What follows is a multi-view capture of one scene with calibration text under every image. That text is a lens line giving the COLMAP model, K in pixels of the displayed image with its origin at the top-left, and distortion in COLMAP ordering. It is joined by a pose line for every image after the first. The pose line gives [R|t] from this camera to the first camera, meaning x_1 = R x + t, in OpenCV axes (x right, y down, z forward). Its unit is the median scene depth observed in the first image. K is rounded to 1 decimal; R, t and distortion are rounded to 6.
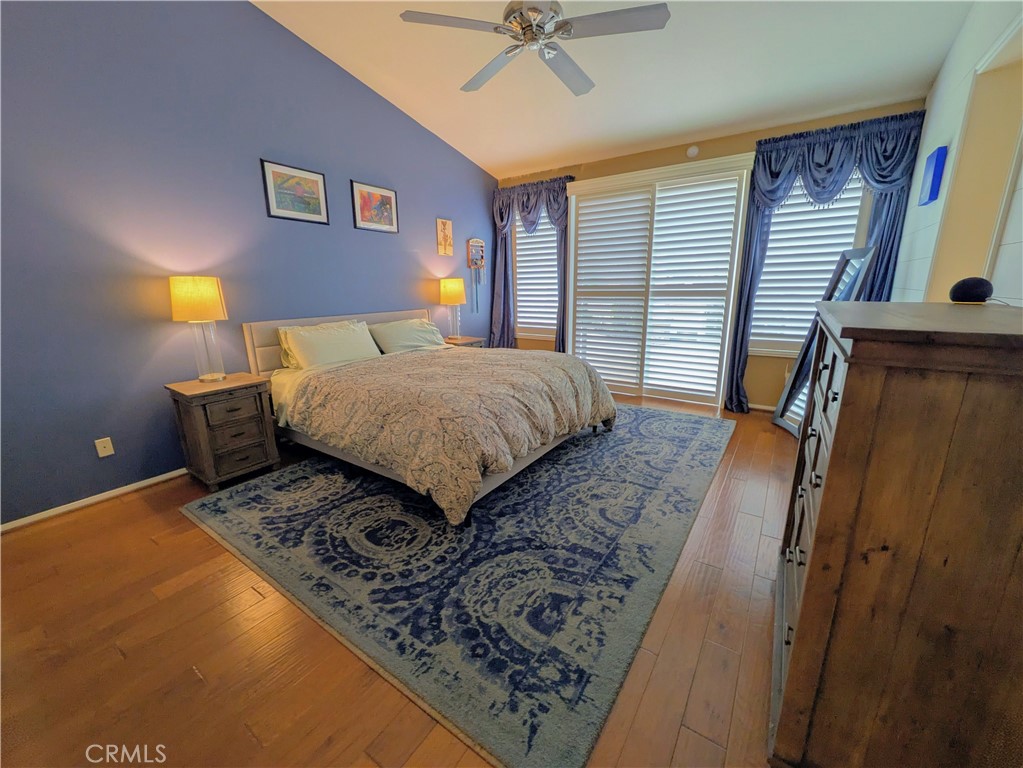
lens RADIAL K [[405.1, 0, 507.3], [0, 405.1, 389.8], [0, 0, 1]] dist [-0.007572, 0.000038]
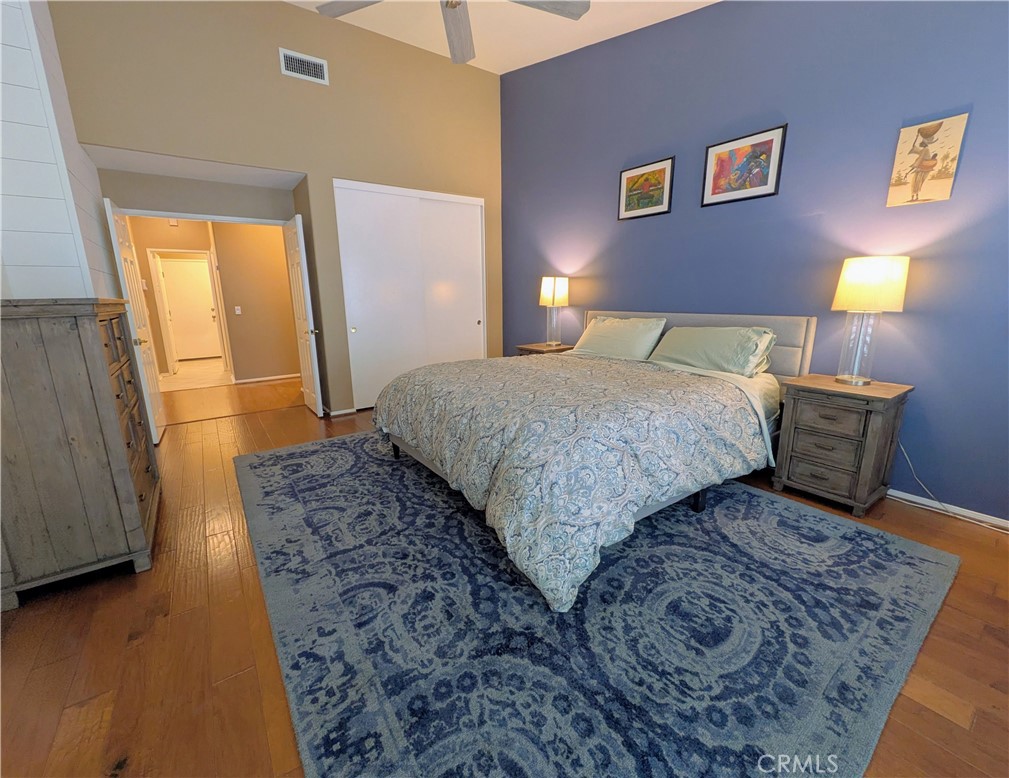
lens RADIAL K [[423.4, 0, 501.2], [0, 423.4, 385.9], [0, 0, 1]] dist [0.007680, 0.000069]
pose [[-0.340719, 0.221982, -0.913583, 0.856651], [-0.211547, 0.928706, 0.304553, -0.334916], [0.916056, 0.297033, -0.269468, 1.342995]]
